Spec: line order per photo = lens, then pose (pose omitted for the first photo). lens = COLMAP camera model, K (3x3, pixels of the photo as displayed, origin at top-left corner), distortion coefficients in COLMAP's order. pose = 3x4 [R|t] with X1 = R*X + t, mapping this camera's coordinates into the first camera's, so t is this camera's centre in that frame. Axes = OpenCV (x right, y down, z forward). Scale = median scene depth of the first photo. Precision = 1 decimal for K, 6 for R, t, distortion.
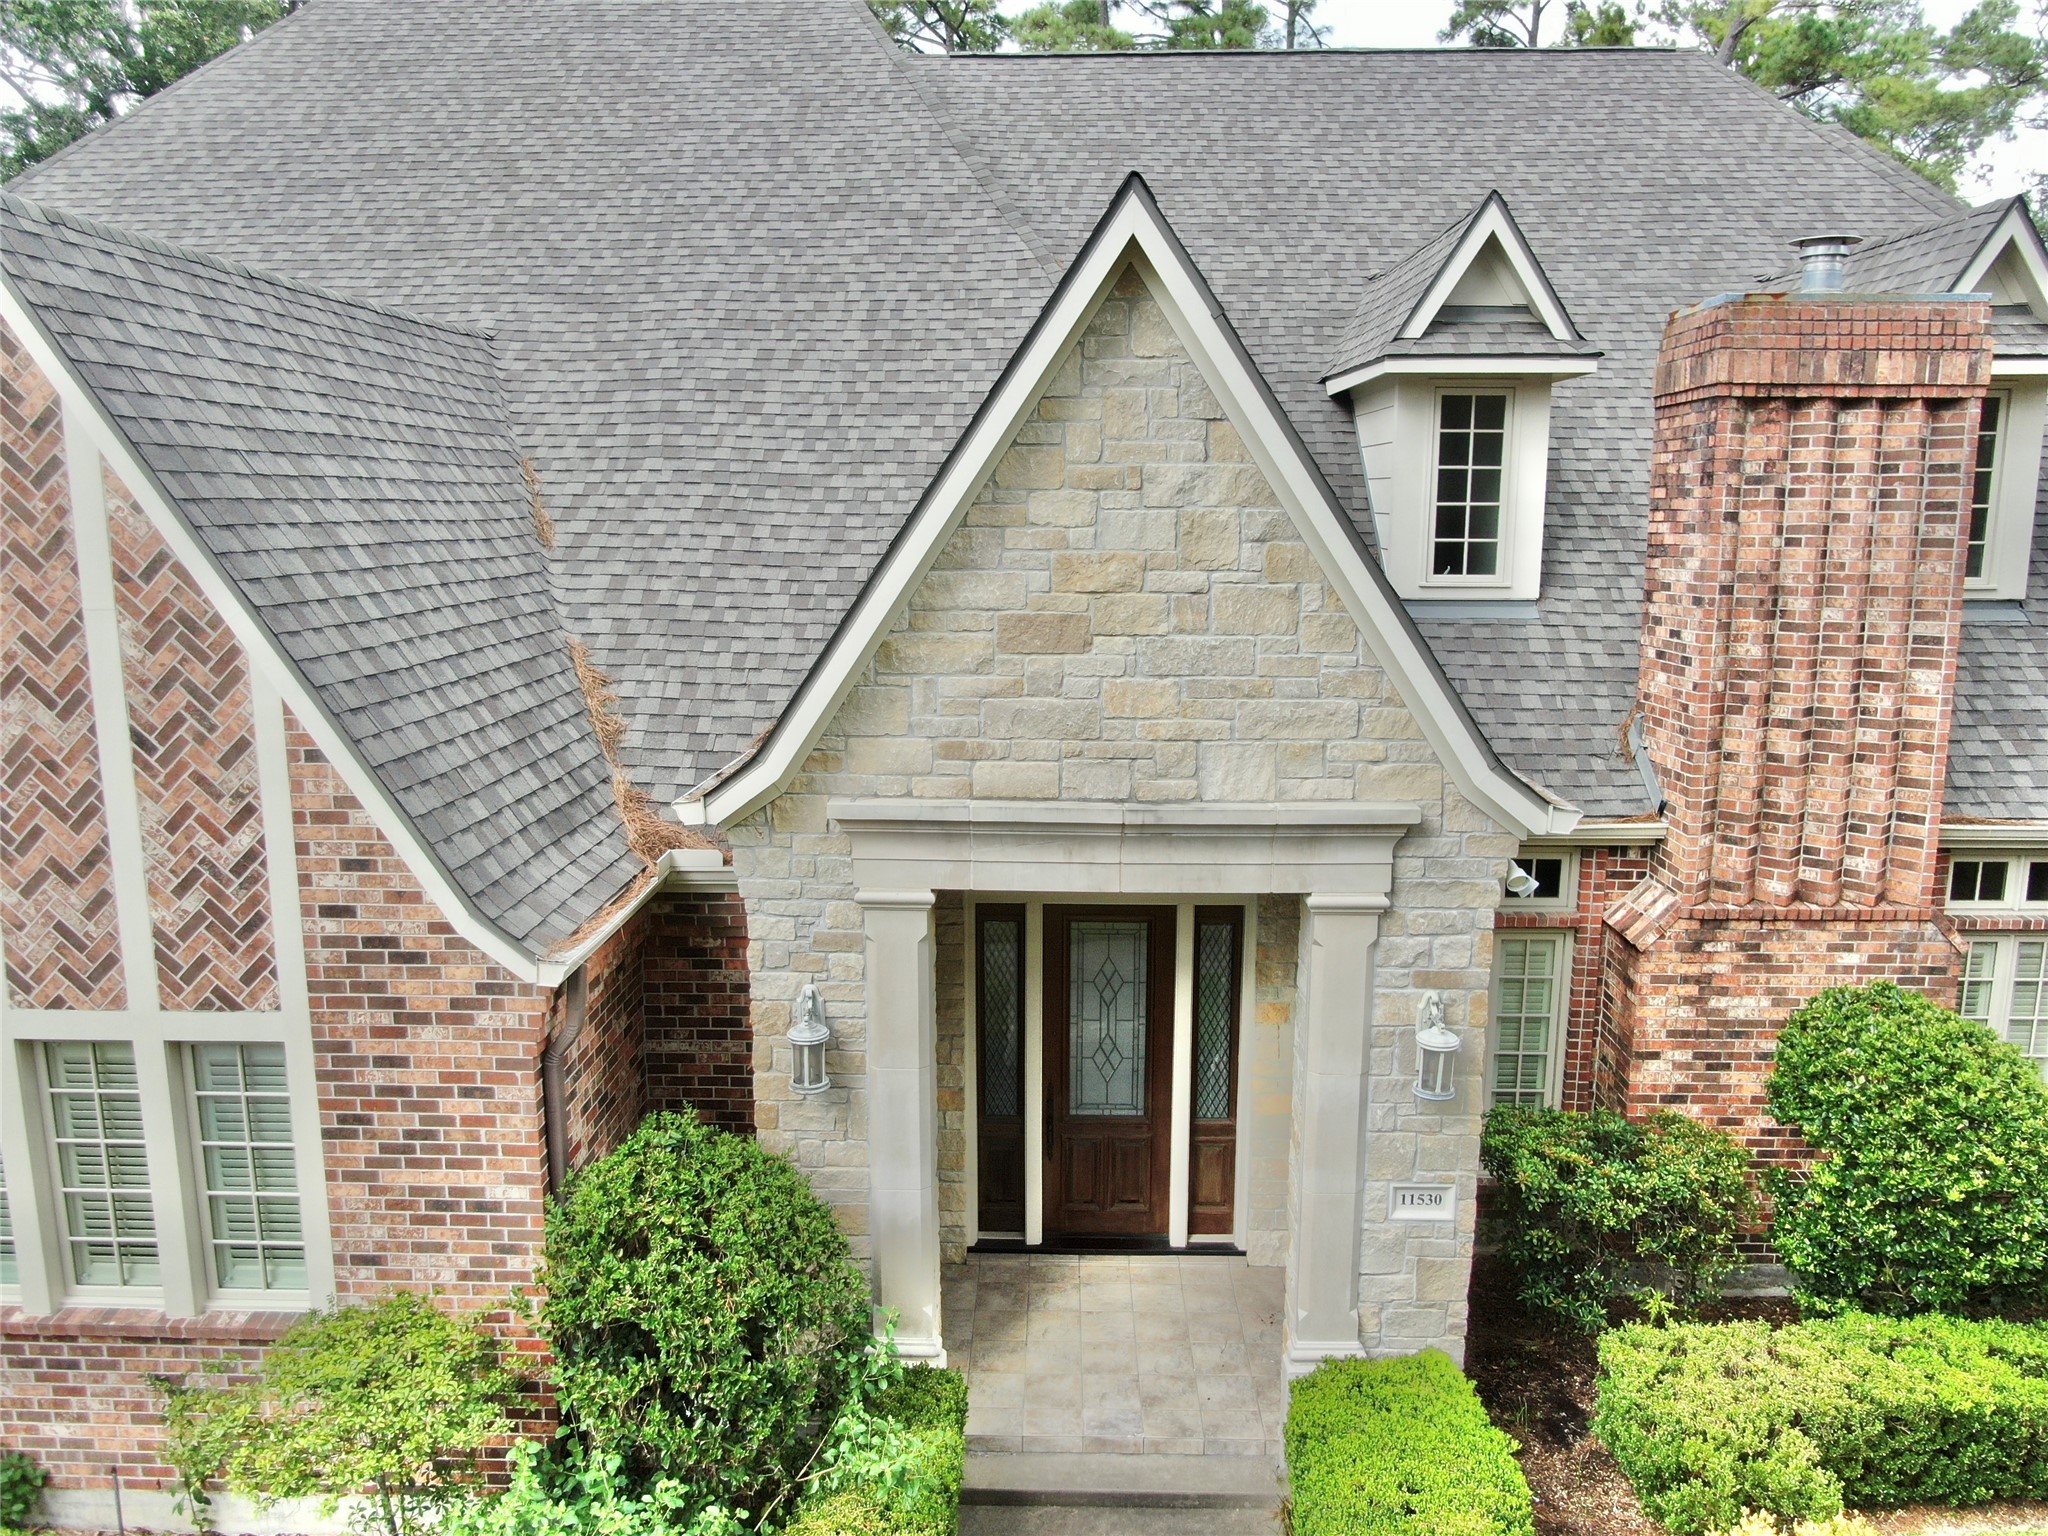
lens RADIAL K [[1502.0, 0, 1043.5], [0, 1502.0, 777.8], [0, 0, 1]] dist [-0.020417, 0.006624]
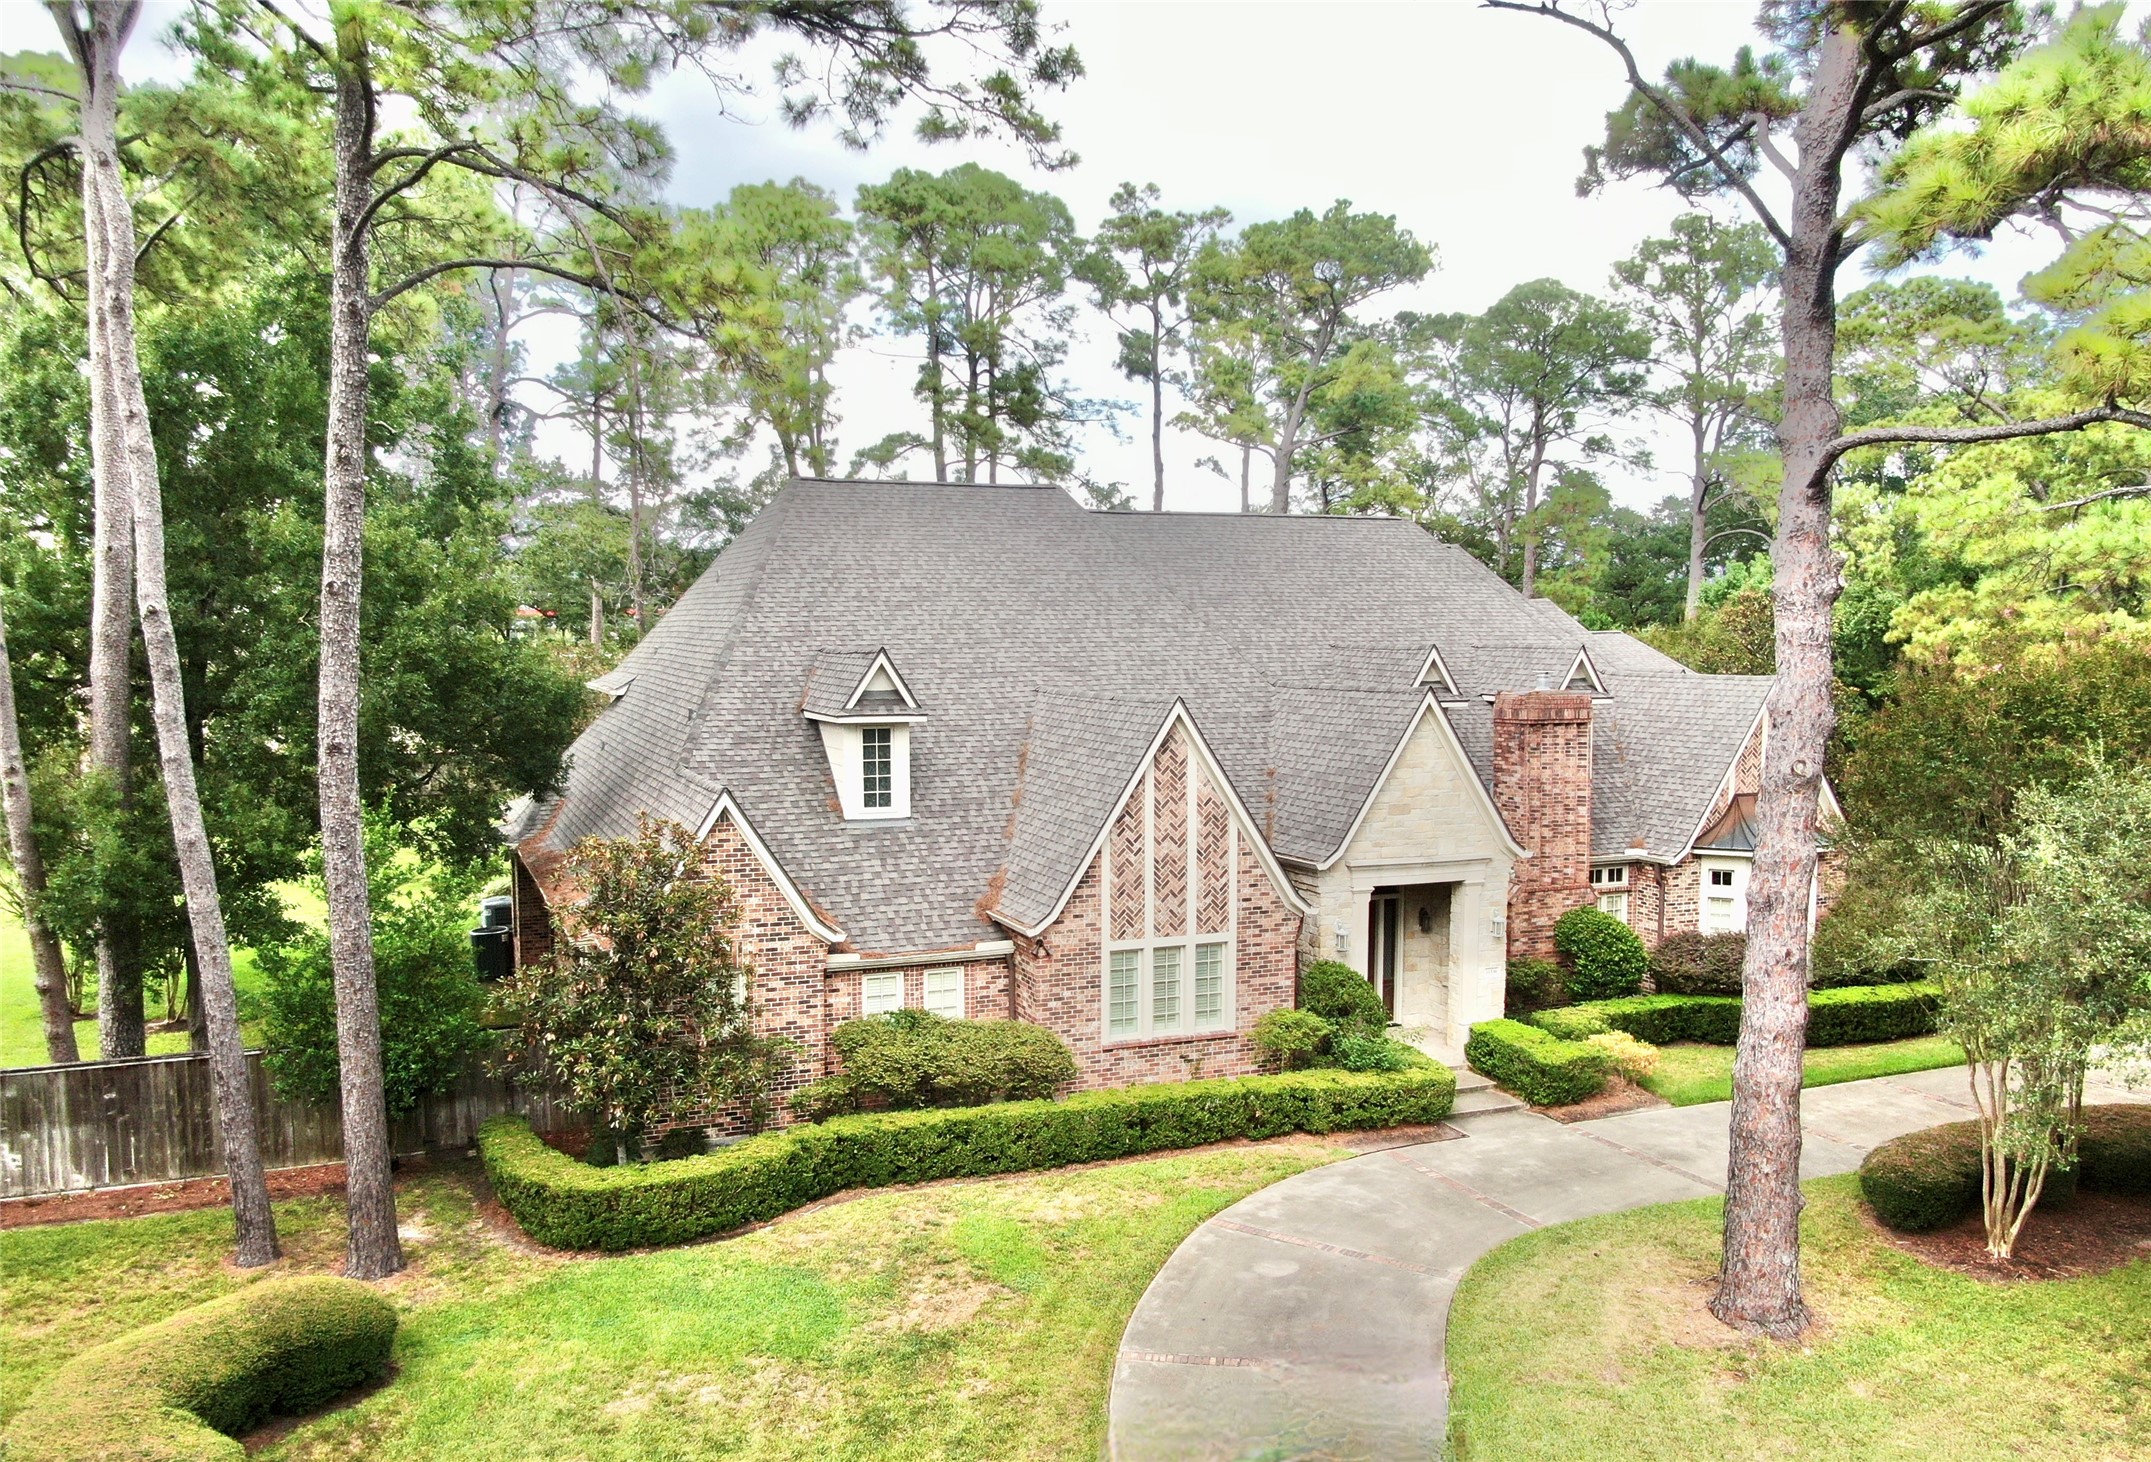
lens RADIAL K [[1849.3, 0, 1075.5], [0, 1849.3, 731.0], [0, 0, 1]] dist [-0.016660, 0.002246]
pose [[0.906689, -0.025152, 0.421049, -2.217890], [0.070941, 0.993094, -0.093441, 0.062664], [-0.415791, 0.114592, 0.902212, -2.298356]]
